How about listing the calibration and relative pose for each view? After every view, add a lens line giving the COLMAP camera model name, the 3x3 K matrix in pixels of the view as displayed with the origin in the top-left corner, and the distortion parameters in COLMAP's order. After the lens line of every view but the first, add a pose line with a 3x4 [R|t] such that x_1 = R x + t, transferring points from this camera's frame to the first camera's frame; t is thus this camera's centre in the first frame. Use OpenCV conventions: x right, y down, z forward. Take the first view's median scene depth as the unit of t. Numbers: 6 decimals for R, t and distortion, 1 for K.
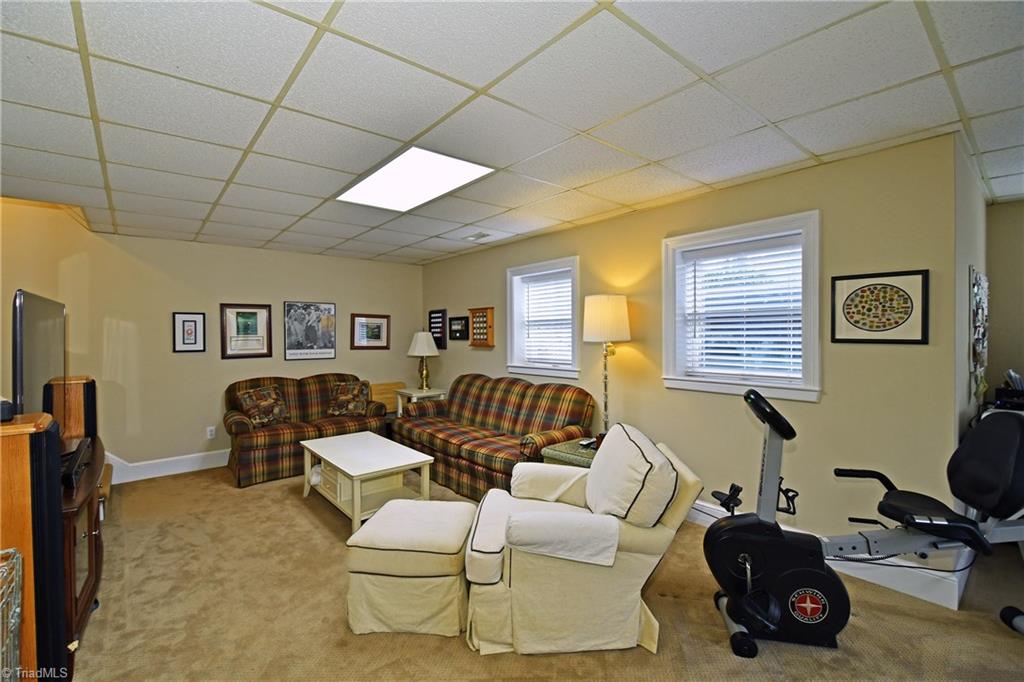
lens RADIAL K [[449.5, 0, 508.3], [0, 449.5, 334.2], [0, 0, 1]] dist [0.001796, -0.011055]
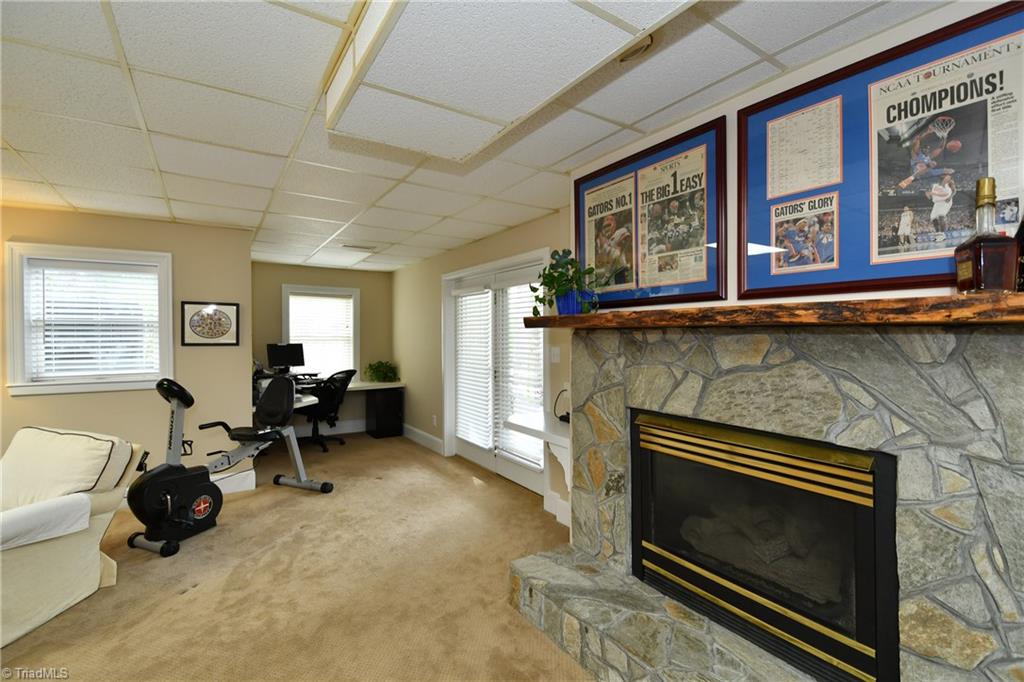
lens RADIAL K [[447.9, 0, 518.3], [0, 447.9, 349.5], [0, 0, 1]] dist [0.001191, -0.011494]
pose [[0.075303, -0.027277, 0.996788, -0.750755], [-0.000966, 0.999623, 0.027427, -0.012051], [-0.997160, -0.003028, 0.075248, -0.240738]]
